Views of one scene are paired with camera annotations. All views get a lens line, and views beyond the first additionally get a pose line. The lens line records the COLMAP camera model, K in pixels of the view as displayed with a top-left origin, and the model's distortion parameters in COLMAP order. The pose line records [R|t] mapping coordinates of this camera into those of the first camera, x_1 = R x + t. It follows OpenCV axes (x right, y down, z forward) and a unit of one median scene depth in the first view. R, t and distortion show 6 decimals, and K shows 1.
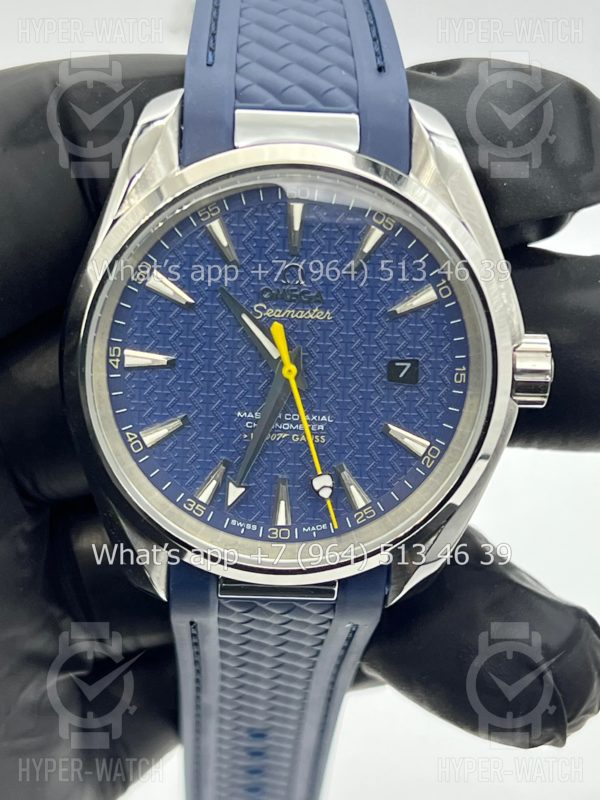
lens RADIAL K [[2023.6, 0, 300.0], [0, 2023.6, 400.0], [0, 0, 1]] dist [0.503515, 0.040751]
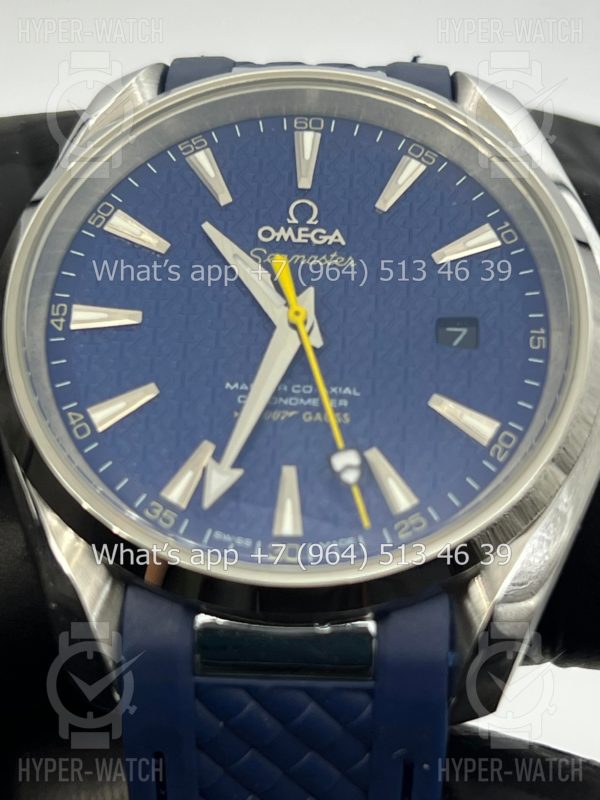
lens RADIAL K [[2023.6, 0, 300.0], [0, 2023.6, 400.0], [0, 0, 1]] dist [0.503515, 0.040751]
pose [[0.998654, -0.026581, -0.044535, 0.026756], [-0.003807, 0.818791, -0.574079, 0.419328], [0.051724, 0.573476, 0.817588, 0.422189]]
